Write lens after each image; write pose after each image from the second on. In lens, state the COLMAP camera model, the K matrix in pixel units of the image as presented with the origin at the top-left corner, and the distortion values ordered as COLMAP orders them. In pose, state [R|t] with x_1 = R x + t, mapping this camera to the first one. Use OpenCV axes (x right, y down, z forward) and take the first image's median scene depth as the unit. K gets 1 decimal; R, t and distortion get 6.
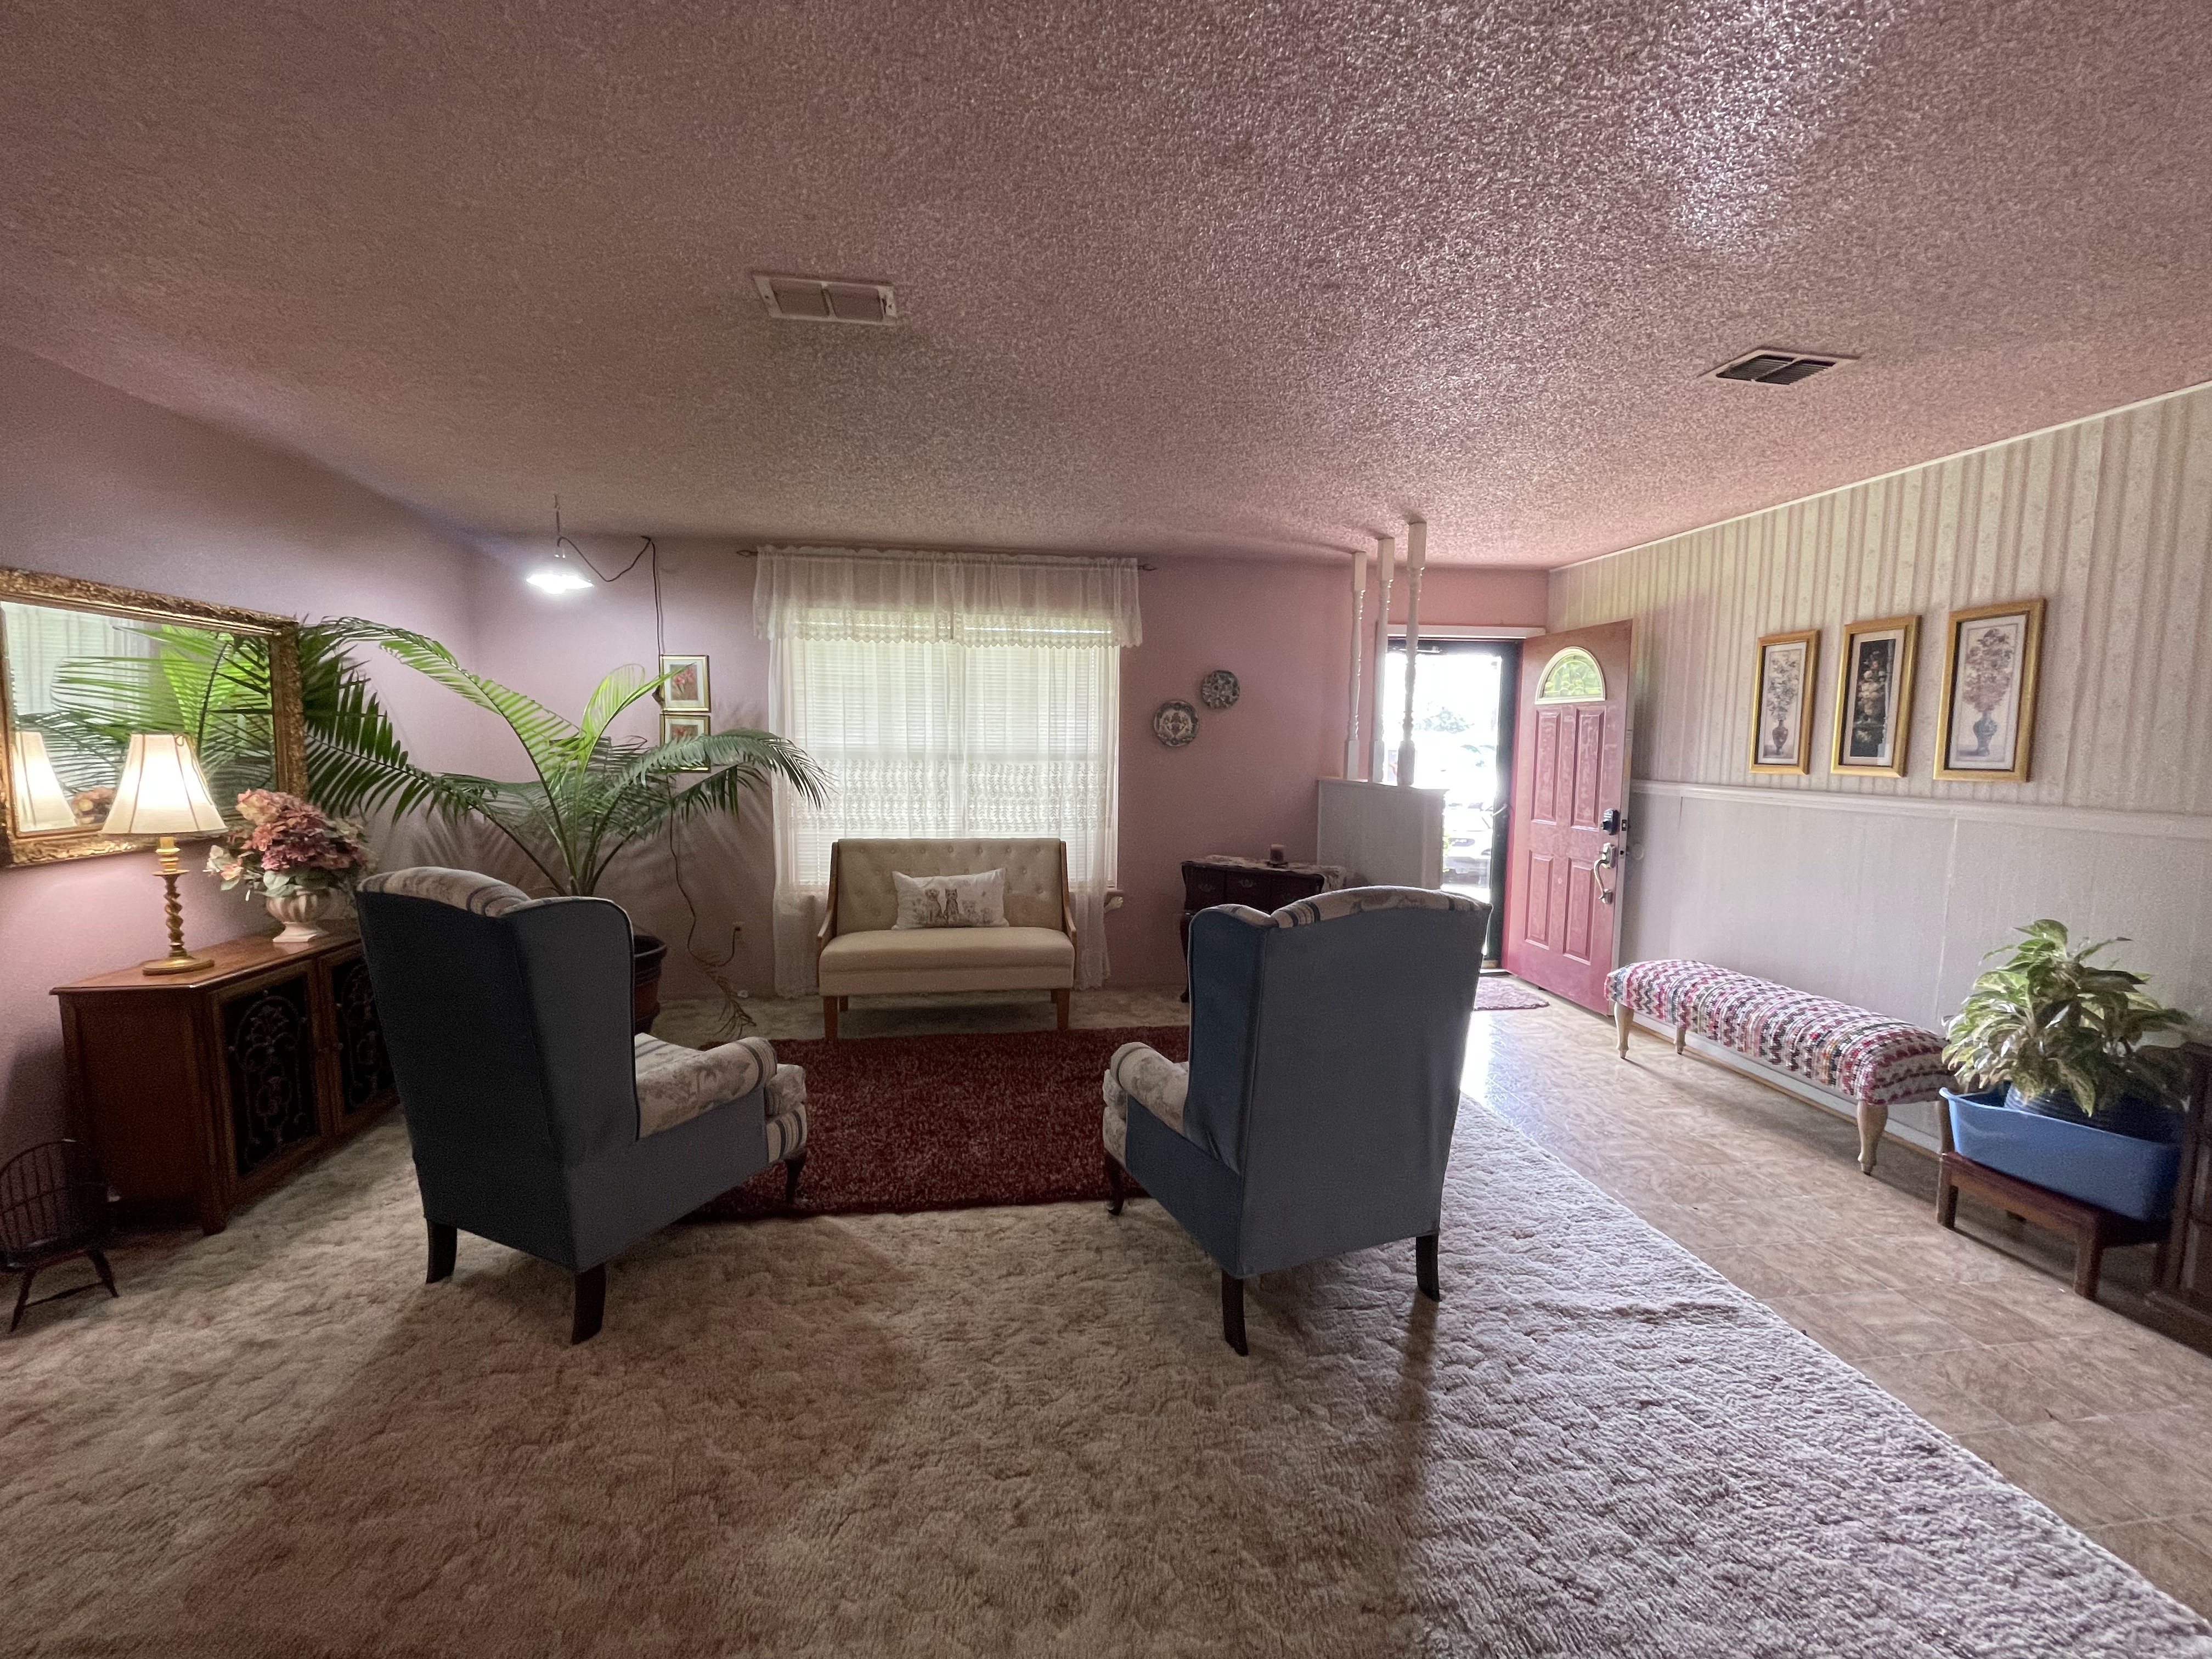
lens RADIAL K [[893.5, 0, 1102.9], [0, 893.5, 830.8], [0, 0, 1]] dist [0.001457, 0.000397]
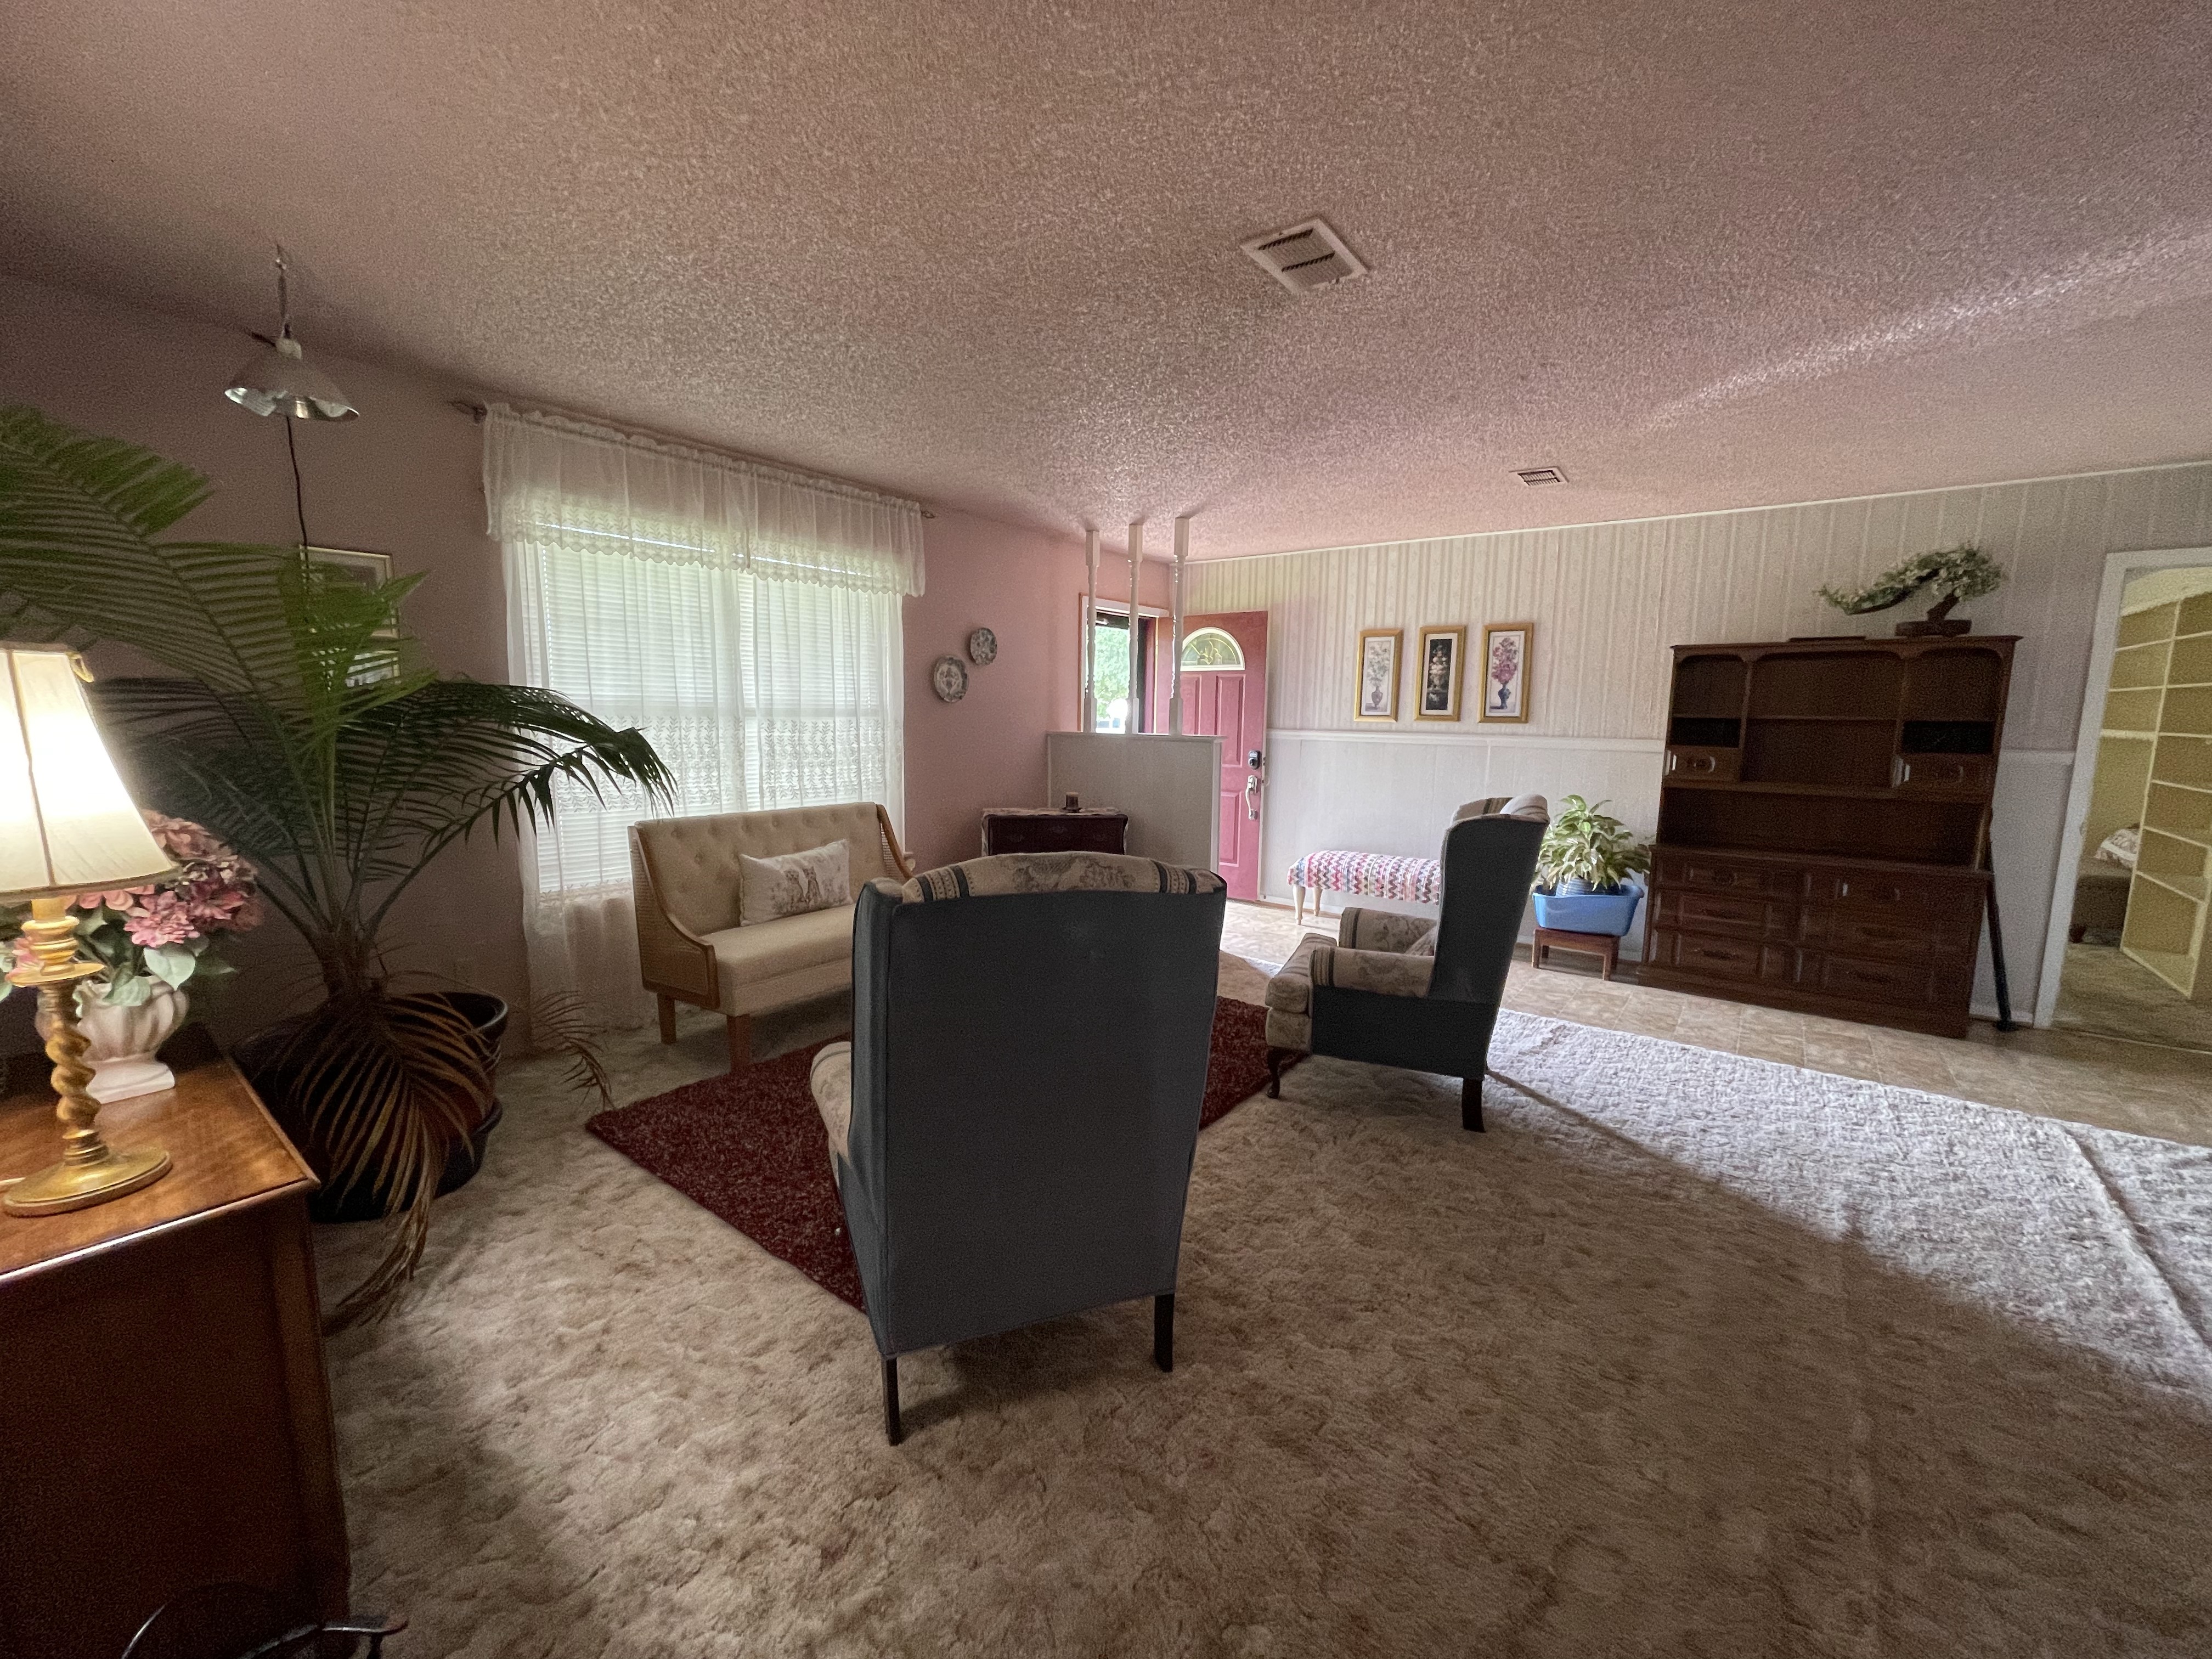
lens RADIAL K [[893.5, 0, 1105.7], [0, 893.5, 829.4], [0, 0, 1]] dist [0.001457, 0.000397]
pose [[0.711815, -0.093332, 0.696138, -0.559508], [0.062746, 0.995619, 0.069326, -0.012666], [-0.699559, -0.005667, 0.714553, 0.190195]]
